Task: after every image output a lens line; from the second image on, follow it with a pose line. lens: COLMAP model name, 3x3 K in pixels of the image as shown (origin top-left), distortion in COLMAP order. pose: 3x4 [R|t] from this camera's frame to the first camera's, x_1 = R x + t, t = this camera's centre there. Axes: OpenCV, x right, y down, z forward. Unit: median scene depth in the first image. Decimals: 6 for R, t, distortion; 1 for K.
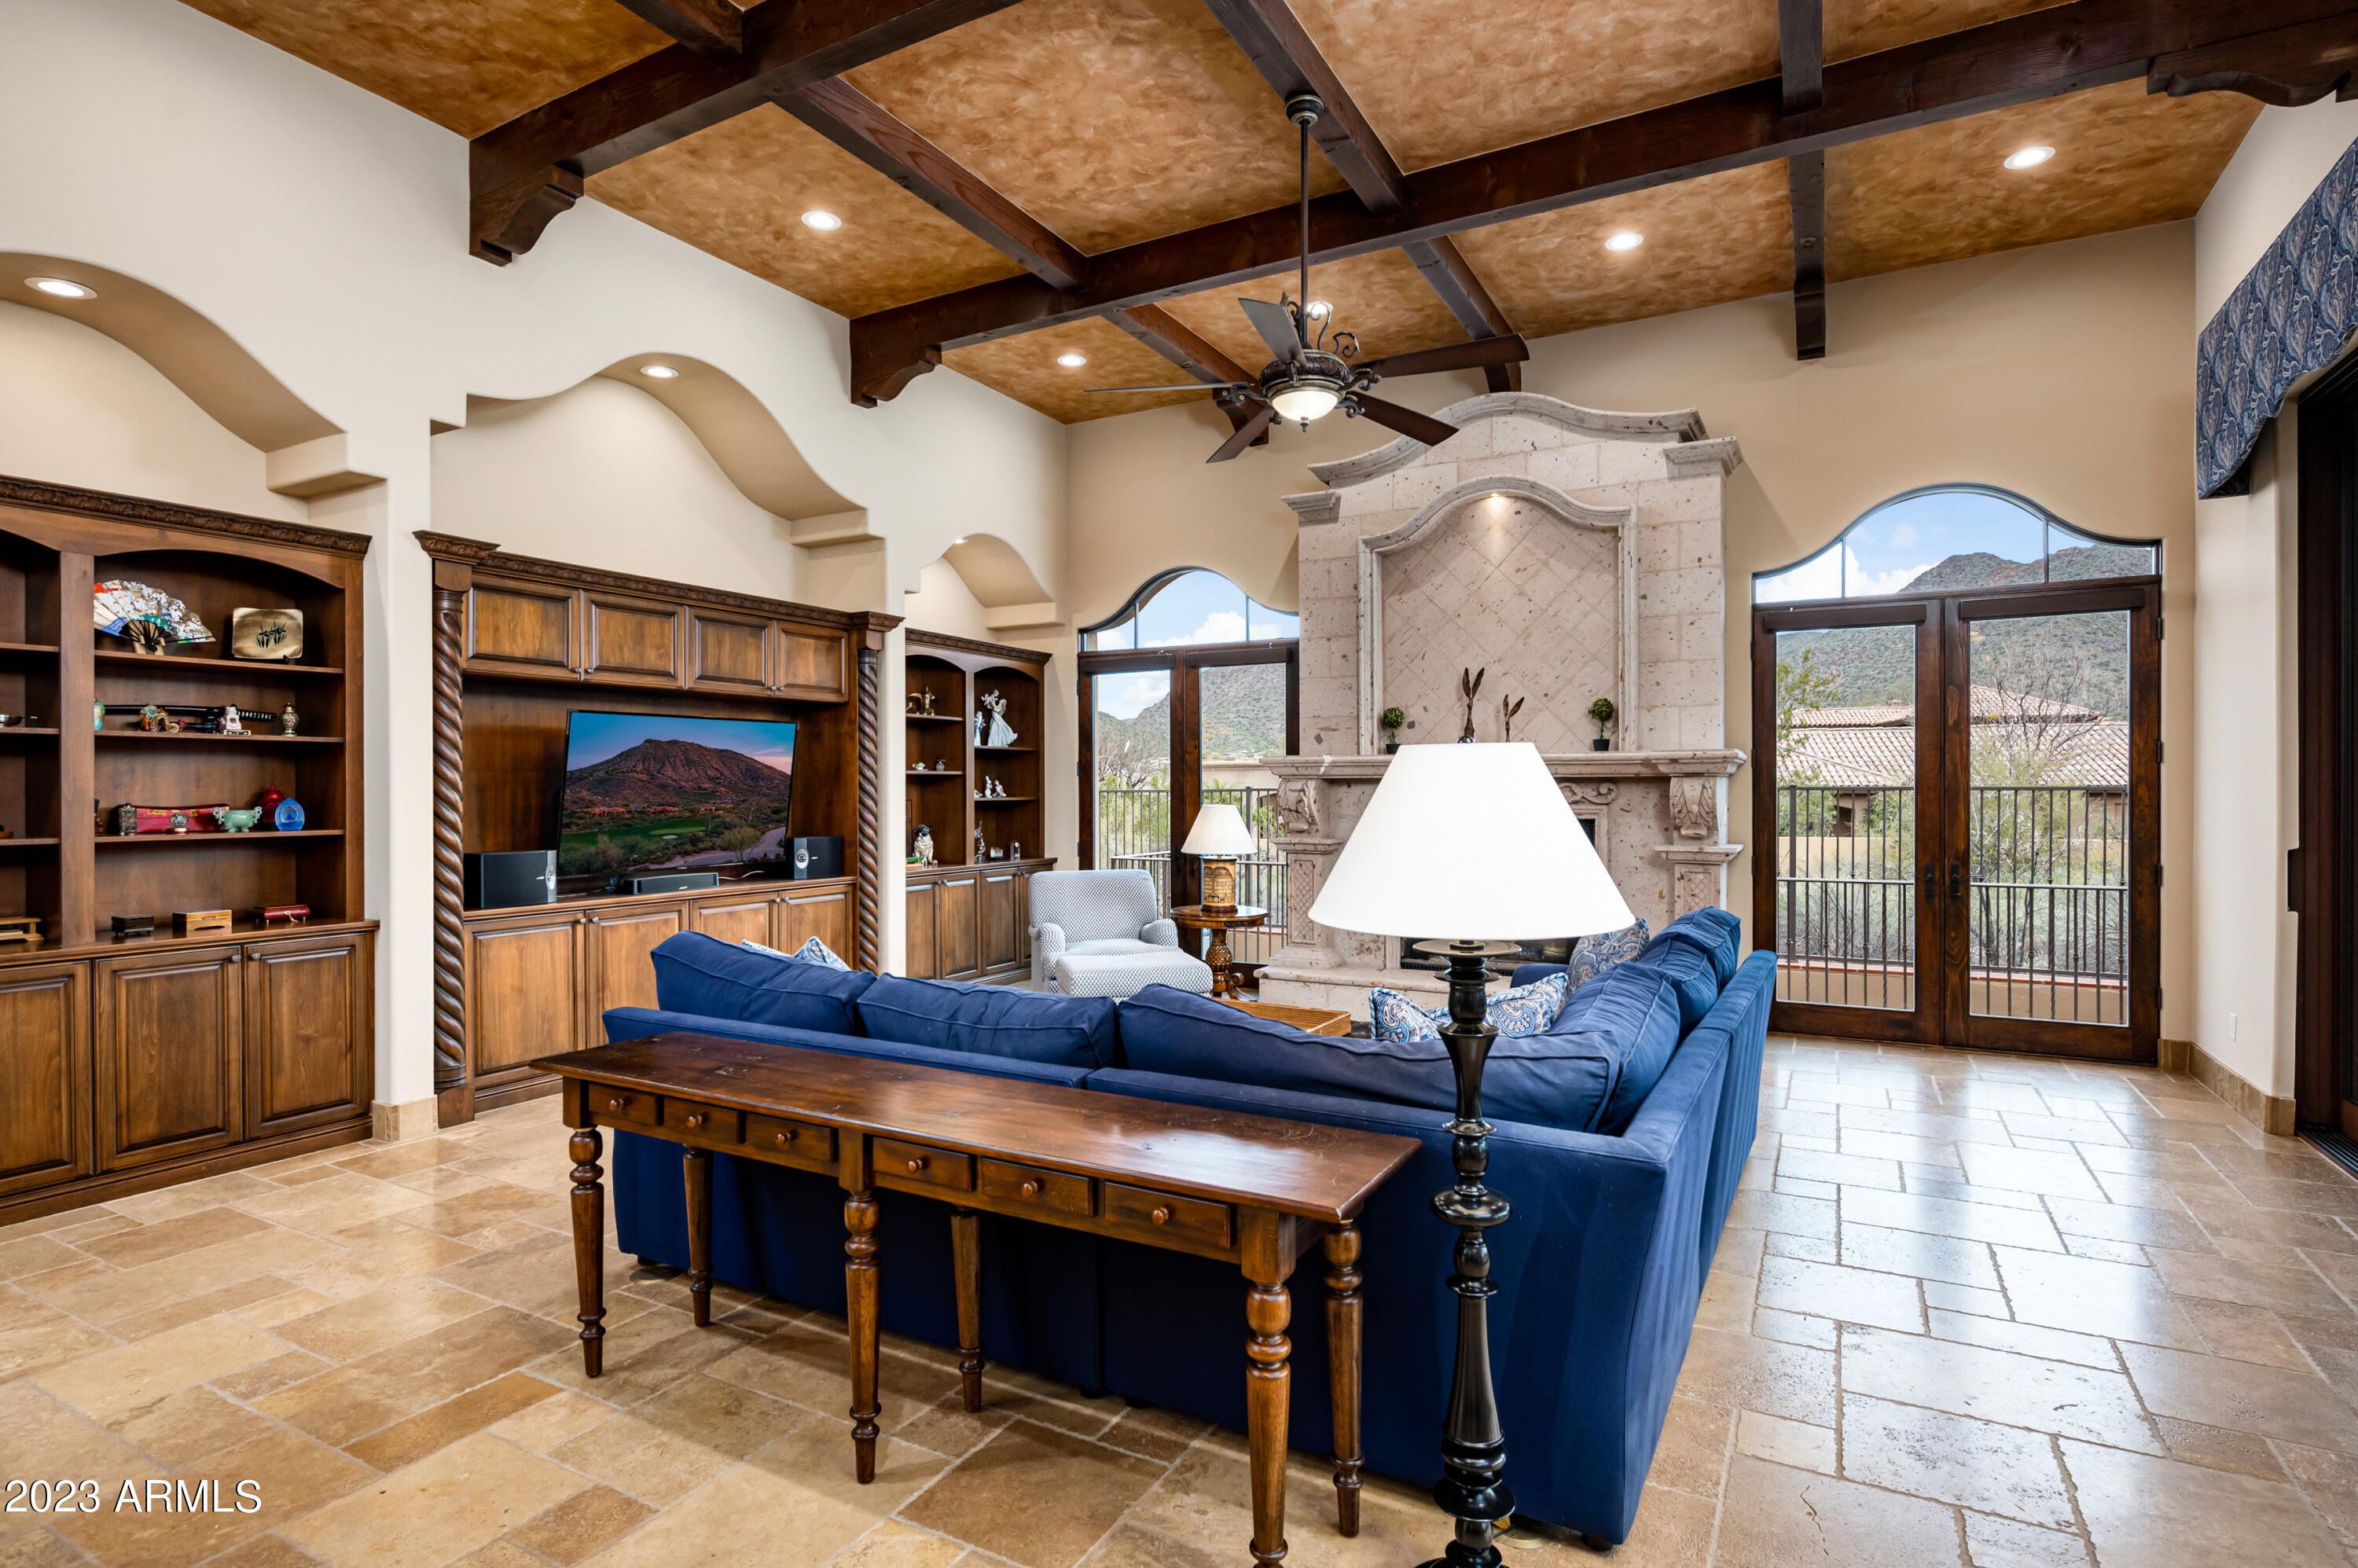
lens RADIAL K [[1184.5, 0, 1168.8], [0, 1184.5, 798.8], [0, 0, 1]] dist [-0.015327, 0.002906]
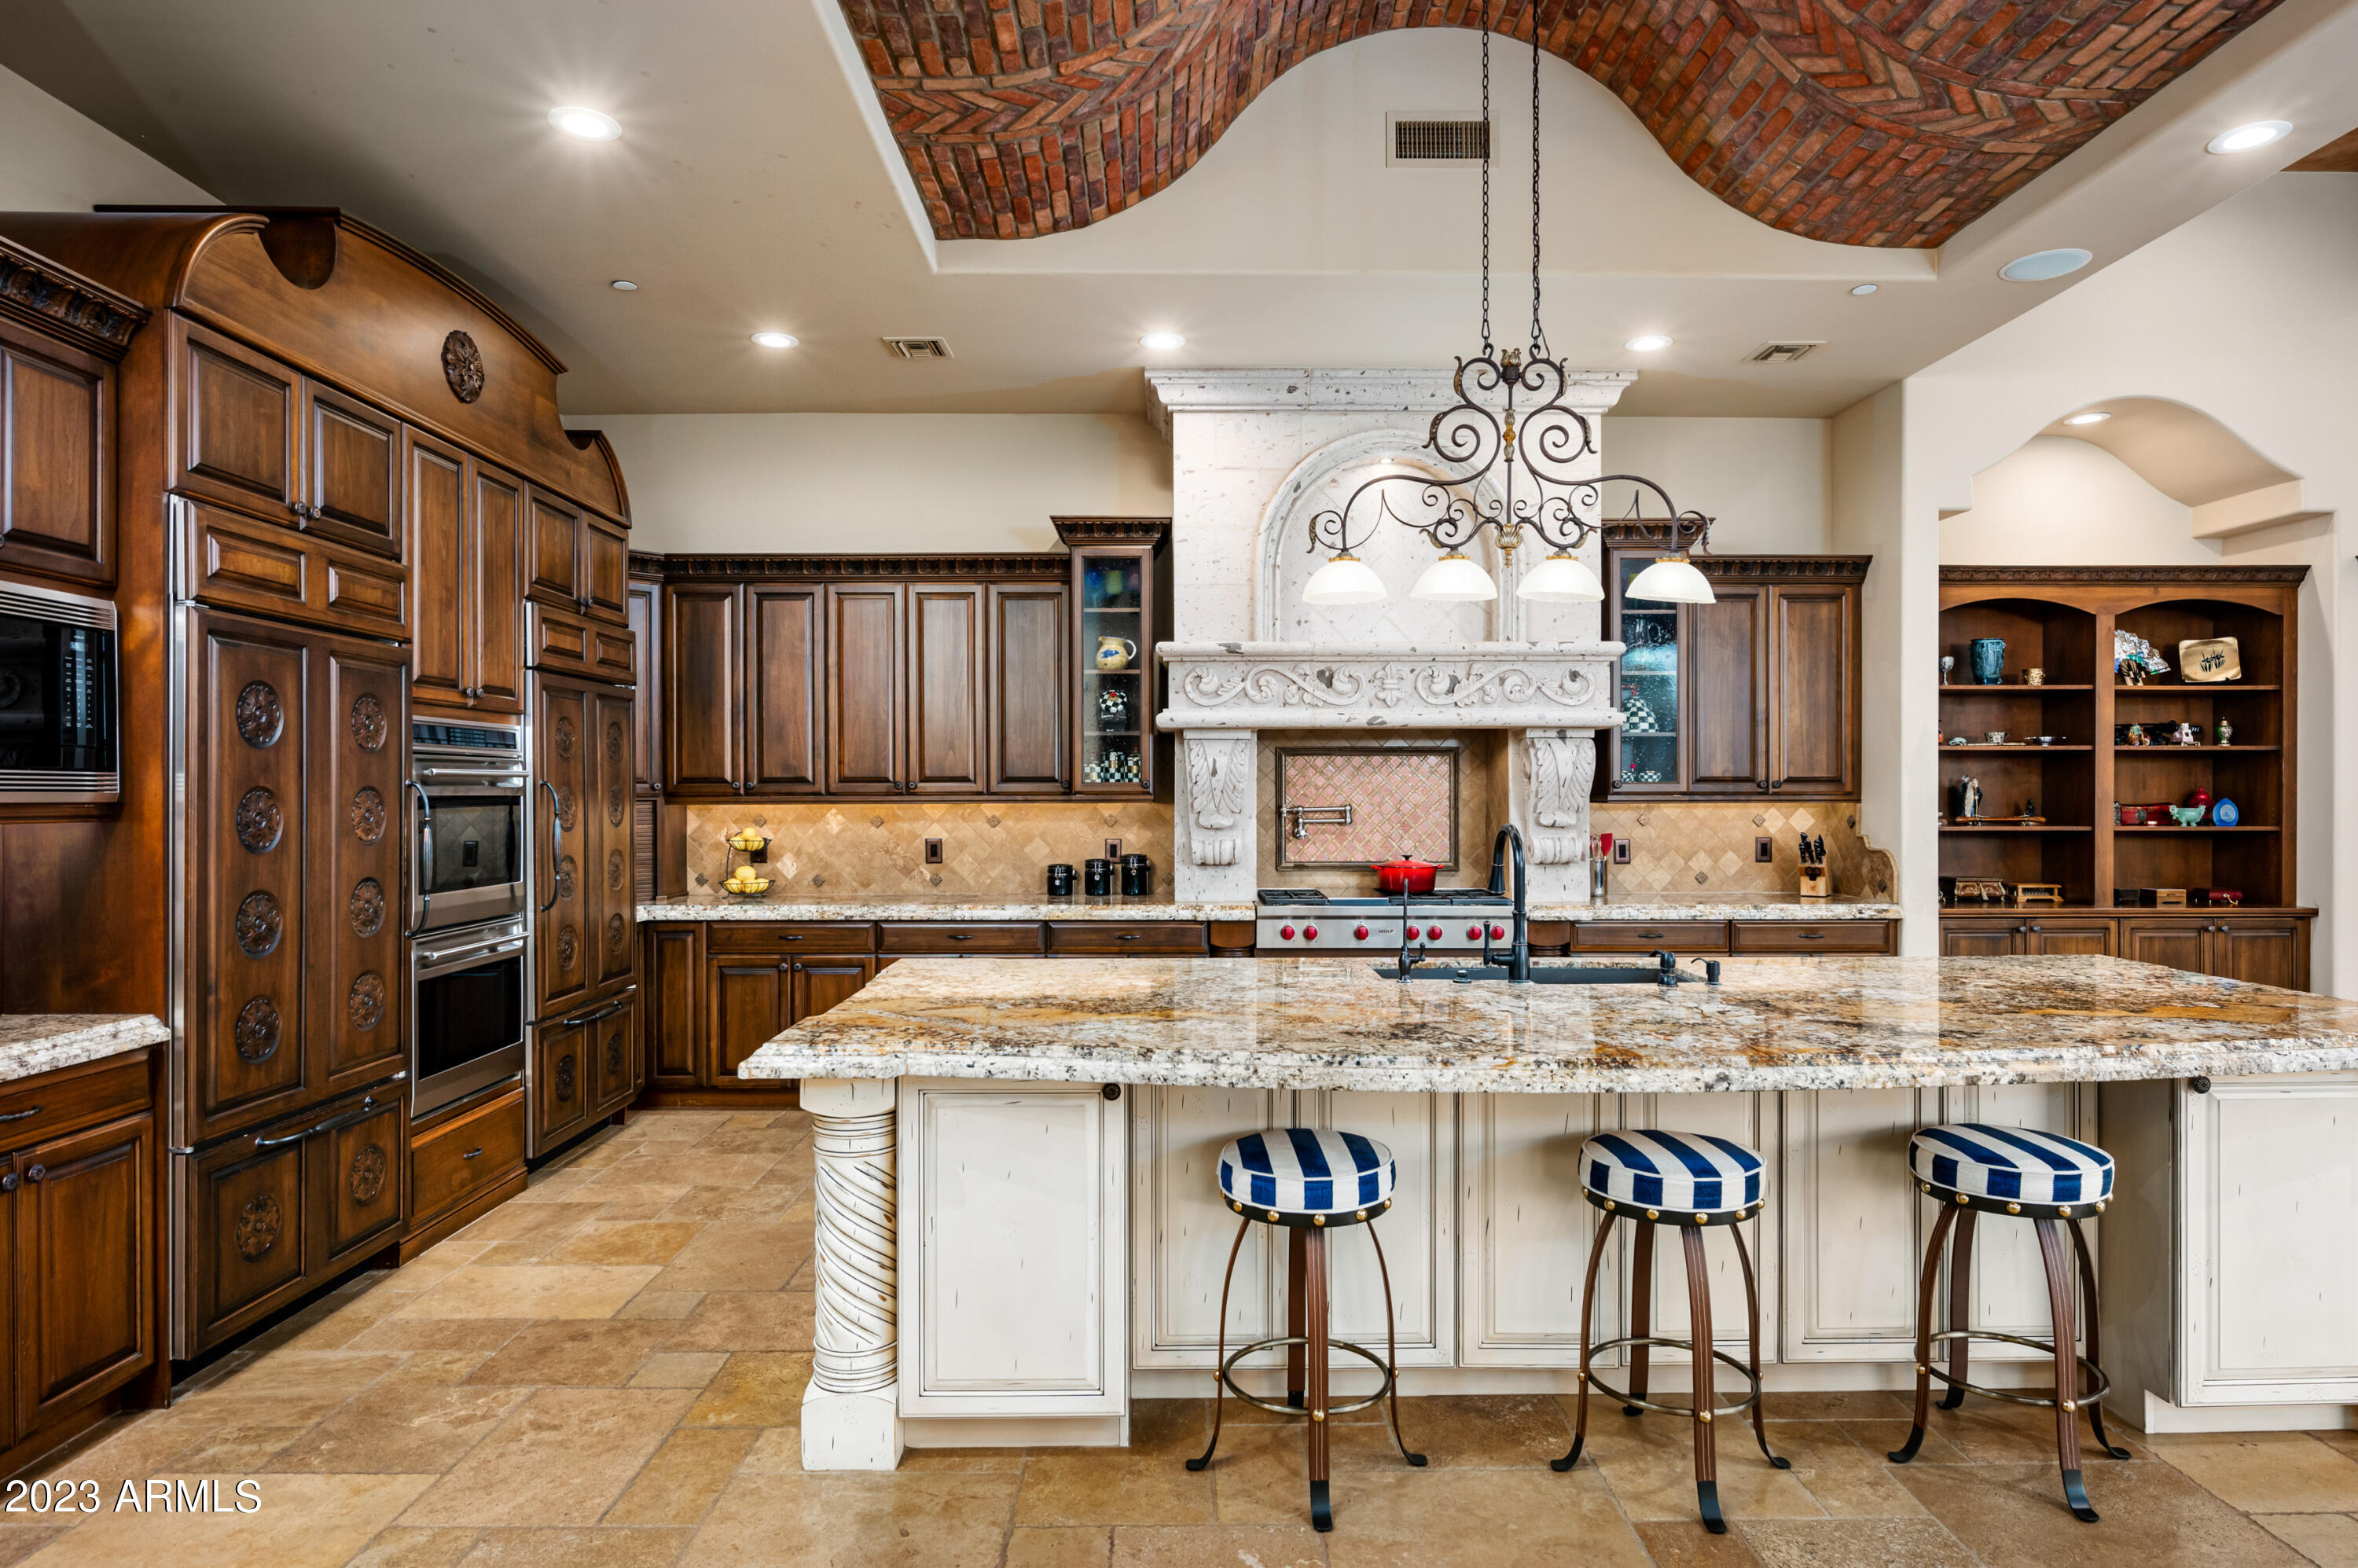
lens RADIAL K [[1291.7, 0, 1193.7], [0, 1291.7, 799.6], [0, 0, 1]] dist [0.004211, 0.000032]
pose [[0.502416, 0.005637, -0.864608, -0.100161], [-0.009350, 0.999956, 0.001086, 0.006184], [0.864575, 0.007538, 0.502447, -0.372816]]
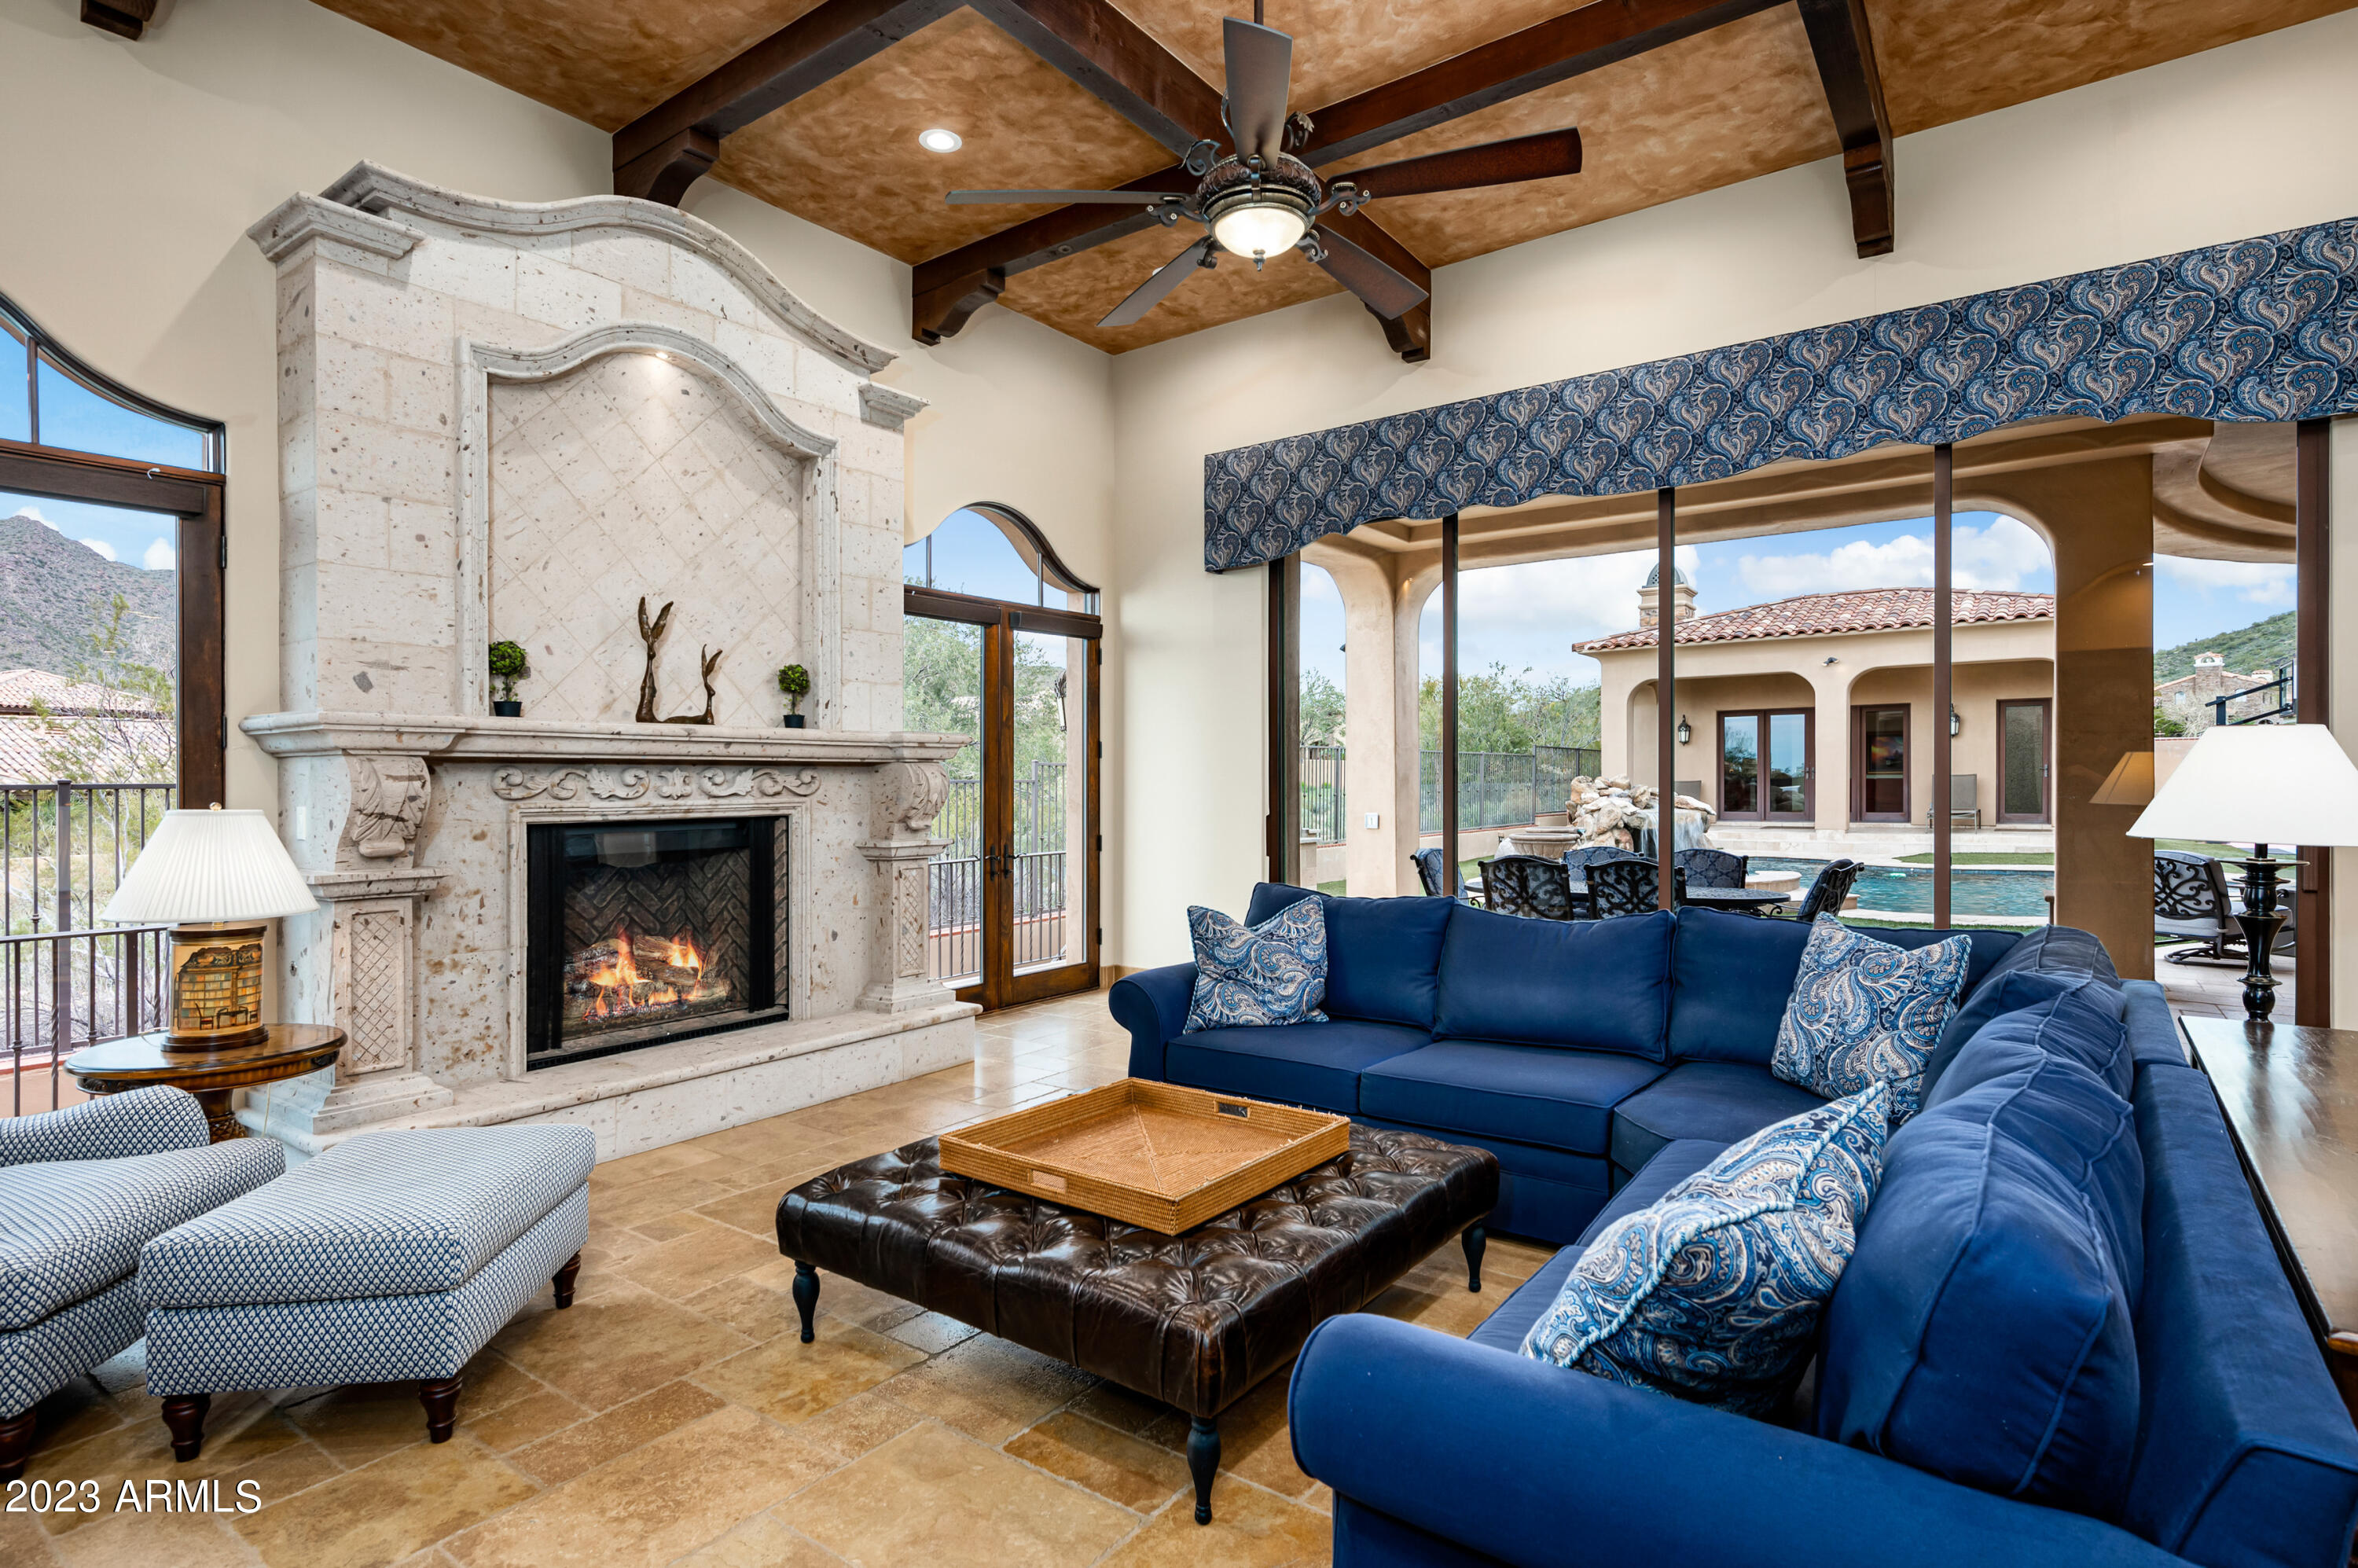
lens RADIAL K [[1166.1, 0, 1188.3], [0, 1166.1, 790.1], [0, 0, 1]] dist [0.000195, -0.000222]
pose [[0.116521, -0.005004, 0.993176, -0.399214], [0.018858, 0.999818, 0.002825, 0.003823], [-0.993009, 0.018400, 0.116594, 0.658067]]
